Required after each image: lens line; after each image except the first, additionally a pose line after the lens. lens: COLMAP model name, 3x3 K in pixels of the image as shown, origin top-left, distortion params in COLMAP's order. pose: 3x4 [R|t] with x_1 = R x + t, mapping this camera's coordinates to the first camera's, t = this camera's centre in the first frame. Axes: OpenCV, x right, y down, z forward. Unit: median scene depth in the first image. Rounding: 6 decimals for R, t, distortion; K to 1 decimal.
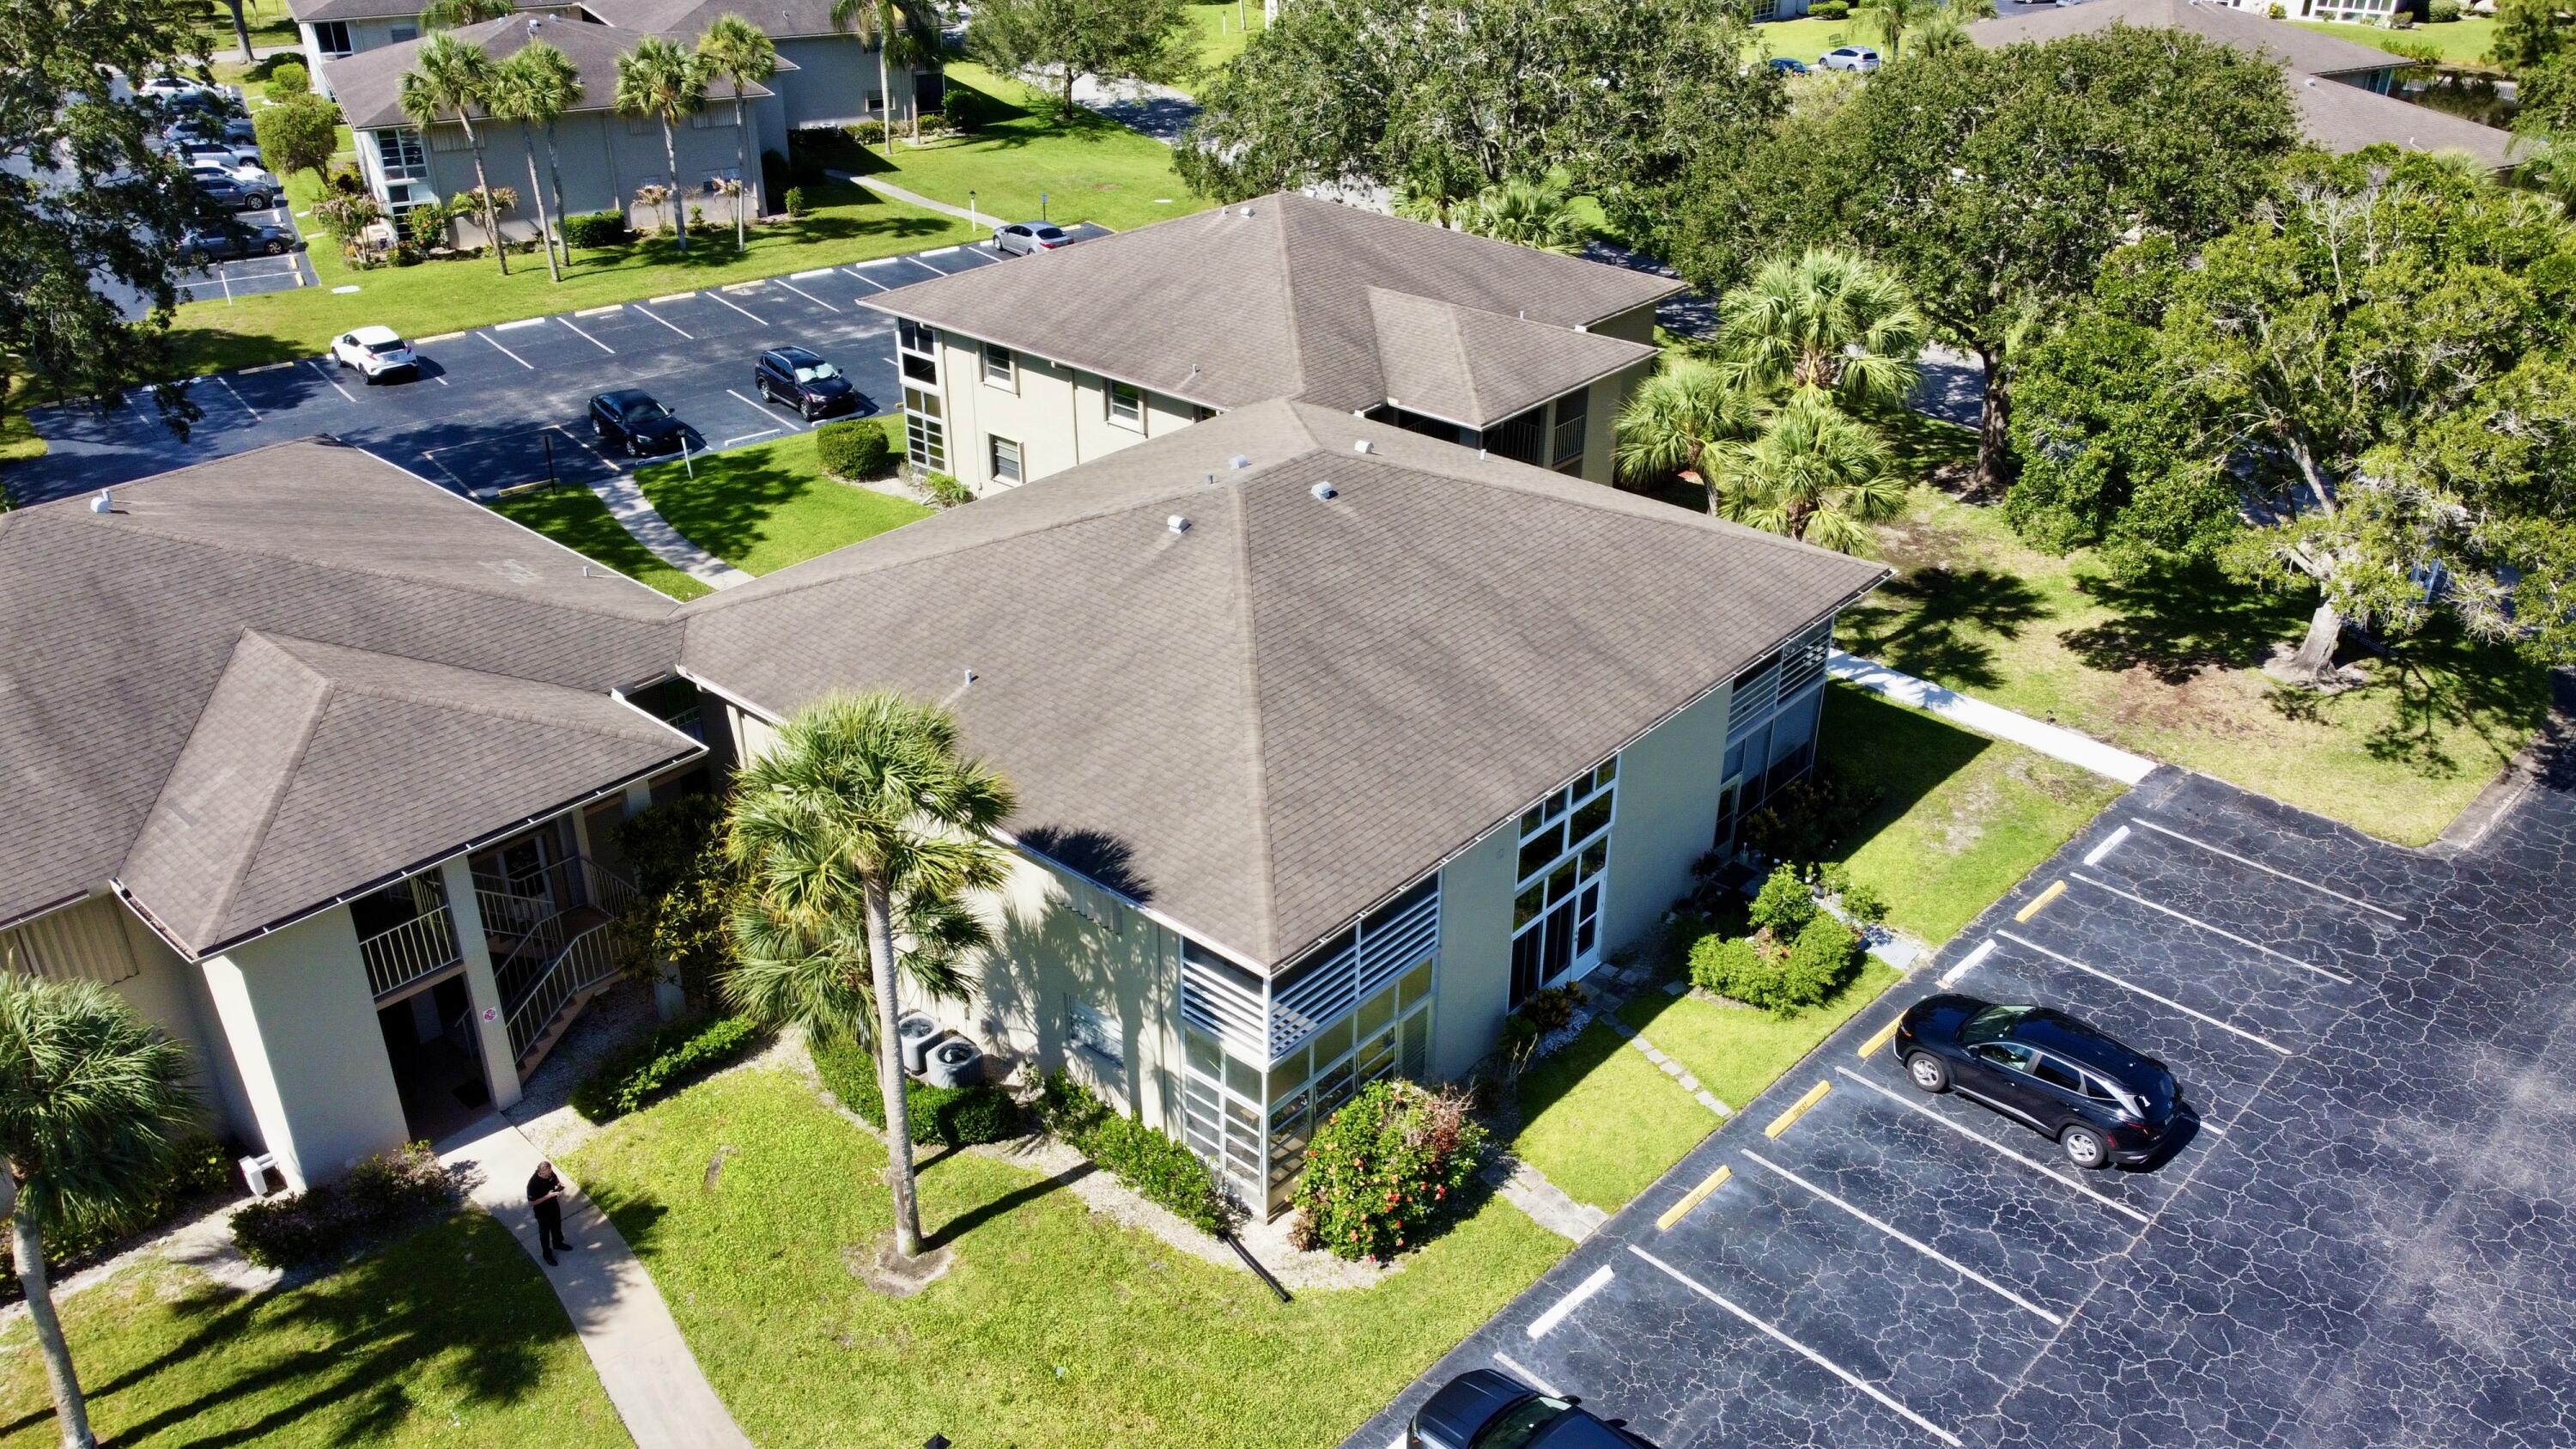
lens RADIAL K [[1930.1, 0, 1288.0], [0, 1930.1, 724.5], [0, 0, 1]] dist [-0.004254, -0.009301]
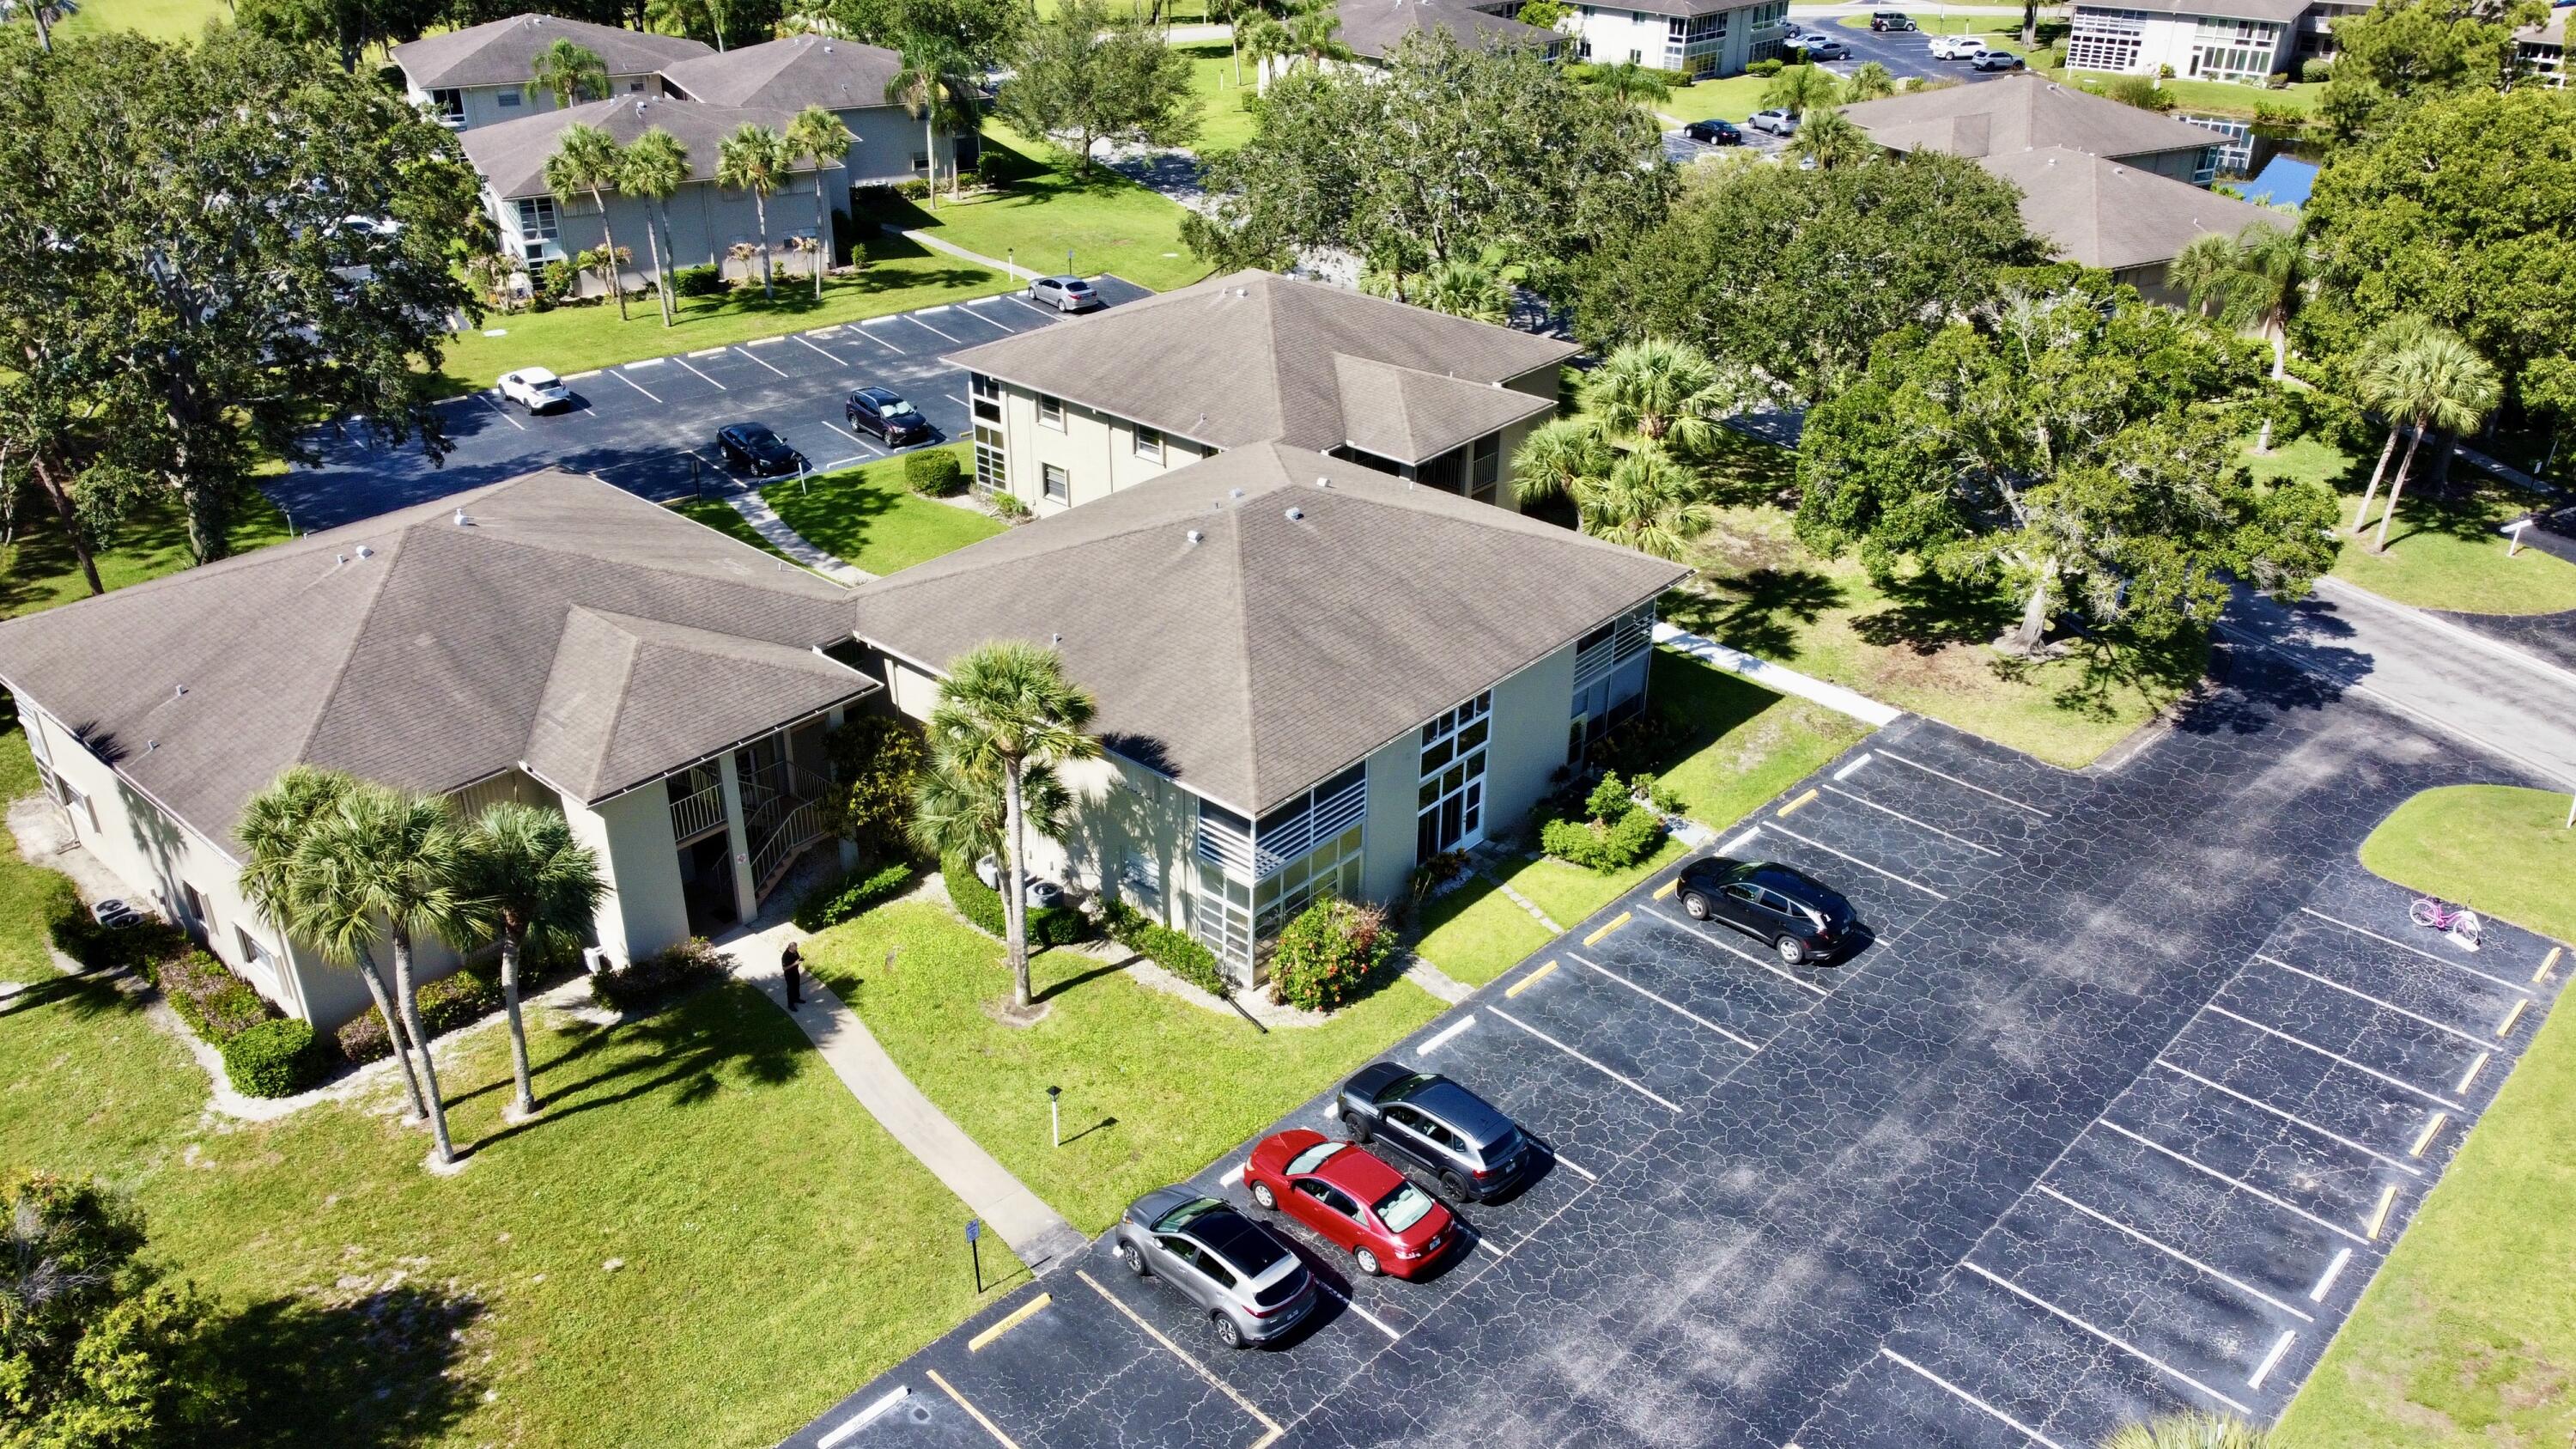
lens RADIAL K [[1930.1, 0, 1288.0], [0, 1930.1, 724.5], [0, 0, 1]] dist [-0.004254, -0.009301]
pose [[0.999980, 0.004347, 0.004534, 0.008107], [-0.004348, 0.999991, 0.000261, 0.038655], [-0.004533, -0.000281, 0.999990, -0.470256]]
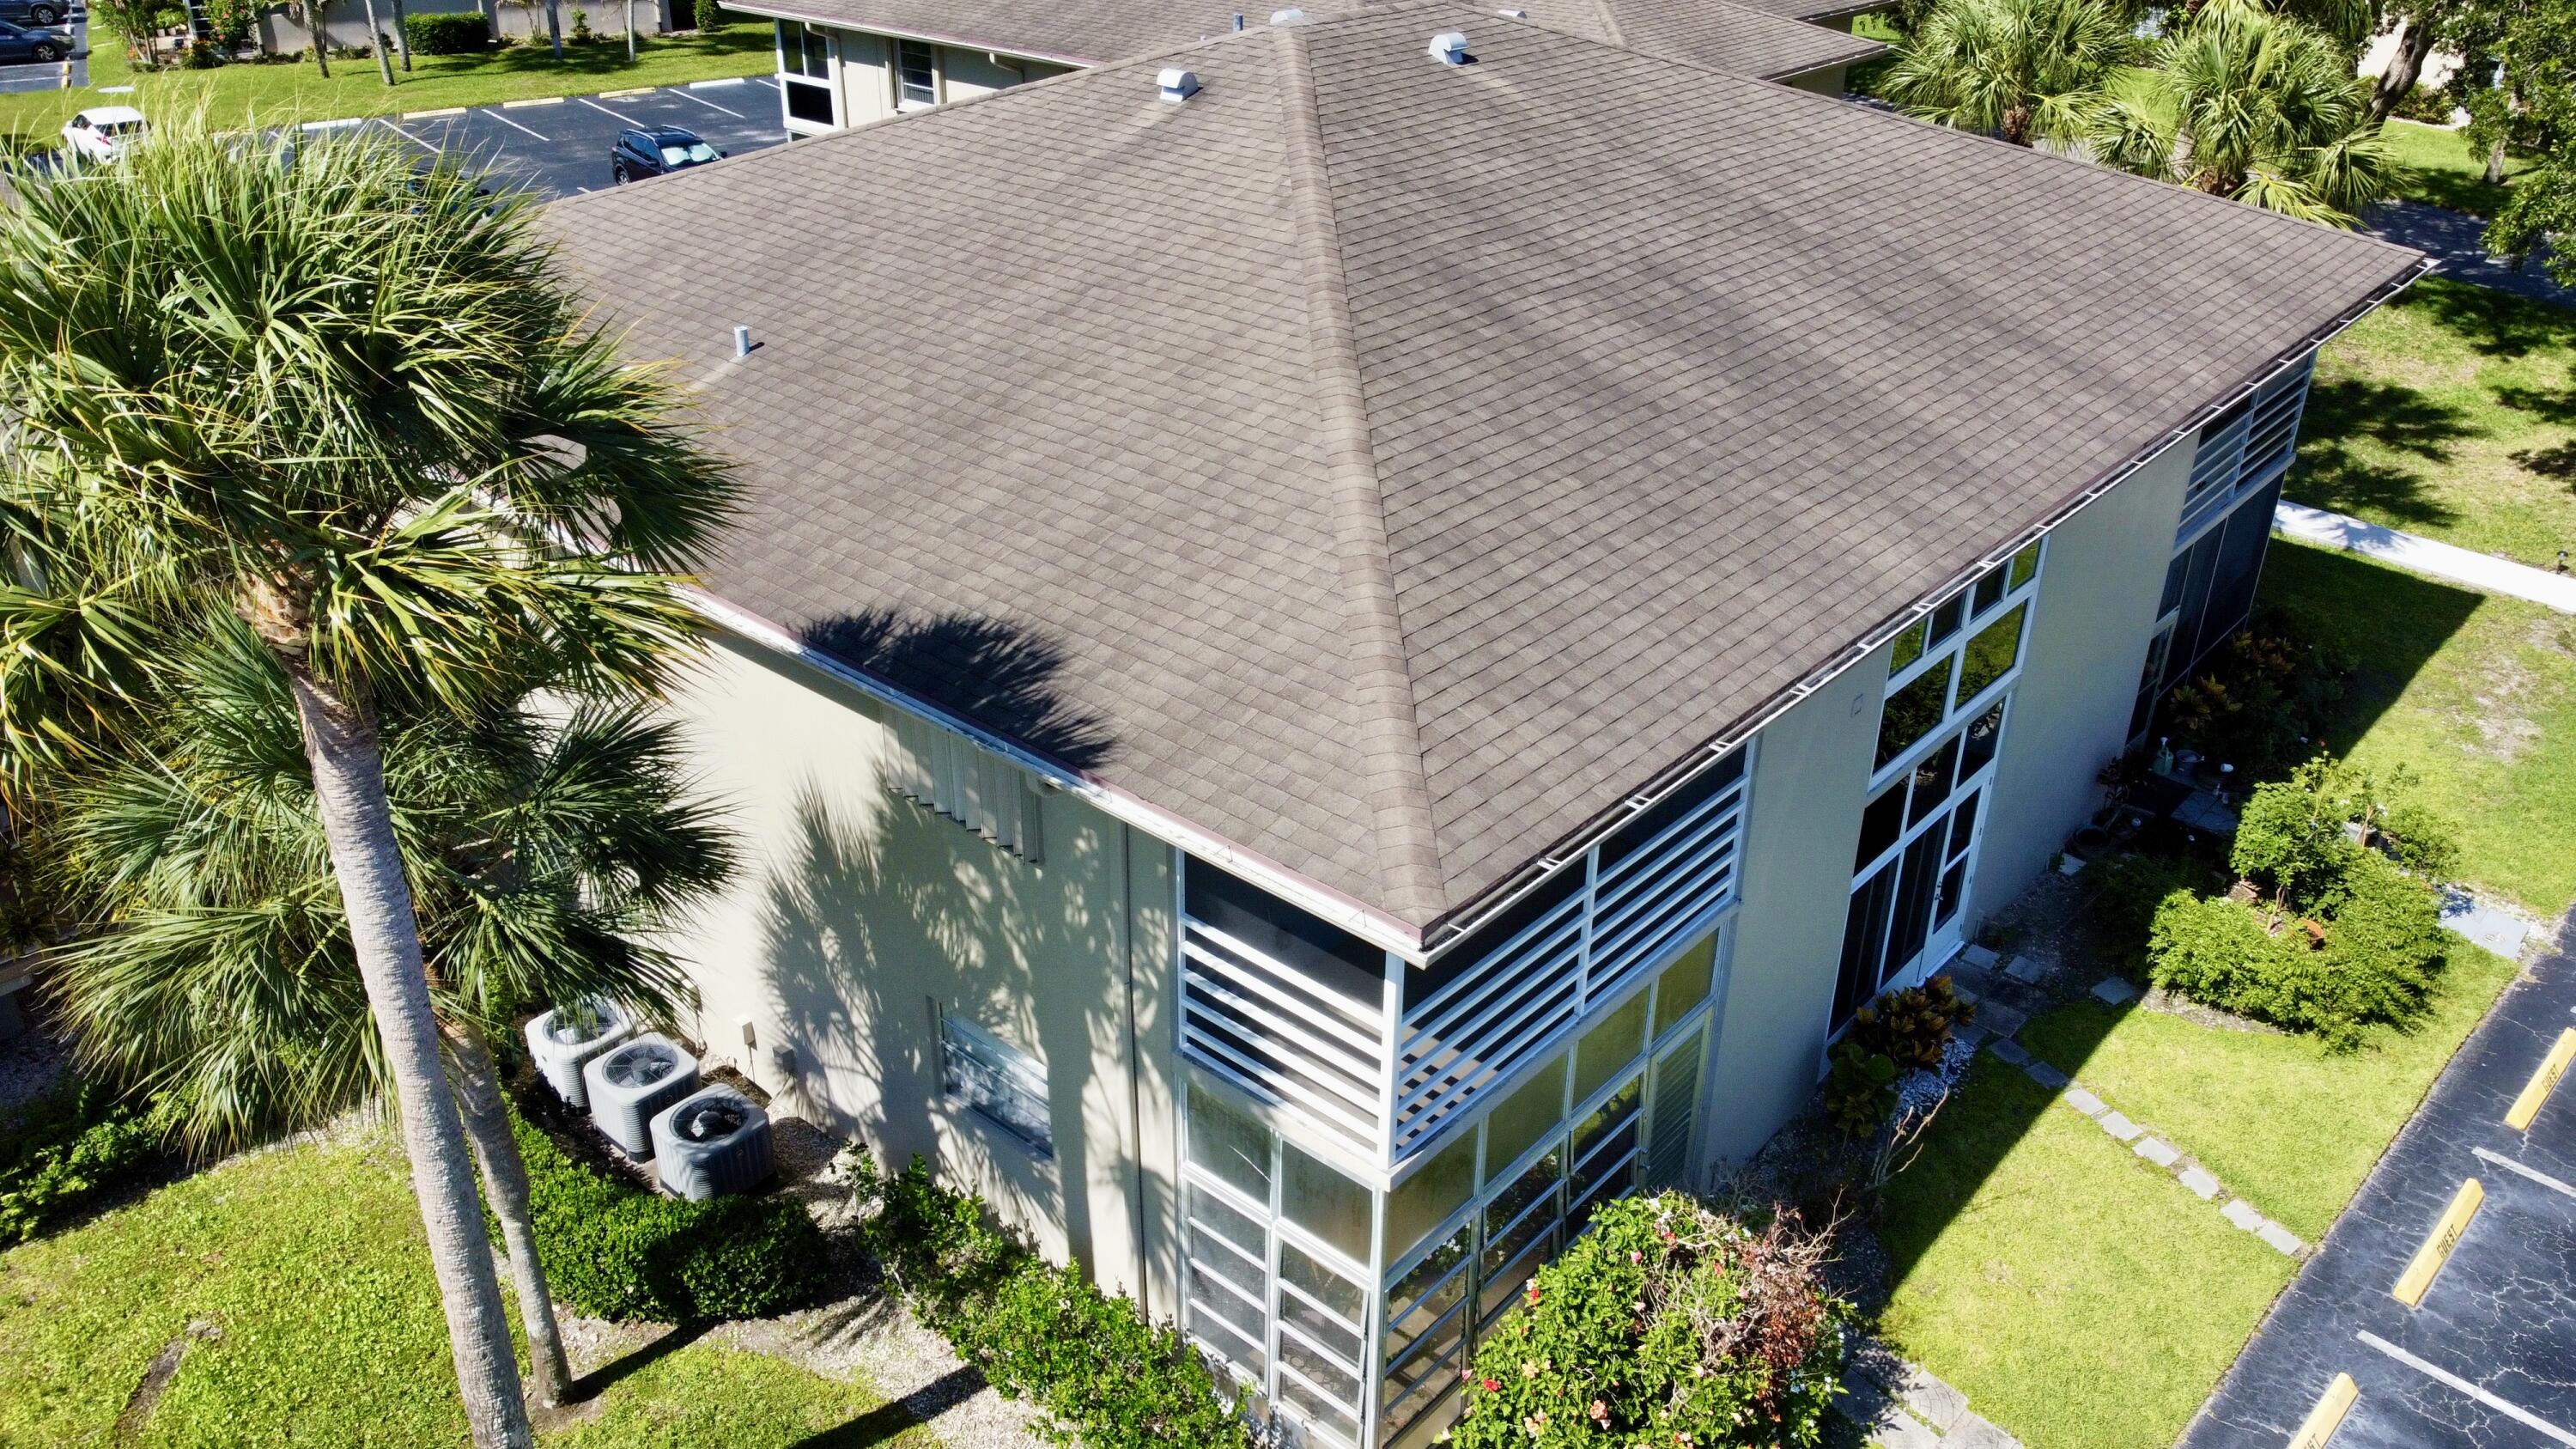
lens RADIAL K [[1921.5, 0, 1288.0], [0, 1921.5, 724.5], [0, 0, 1]] dist [-0.000016, -0.002476]
pose [[0.999986, 0.005048, 0.001667, -0.027261], [-0.005049, 0.999987, 0.000684, 0.065921], [-0.001664, -0.000693, 0.999998, 0.485165]]
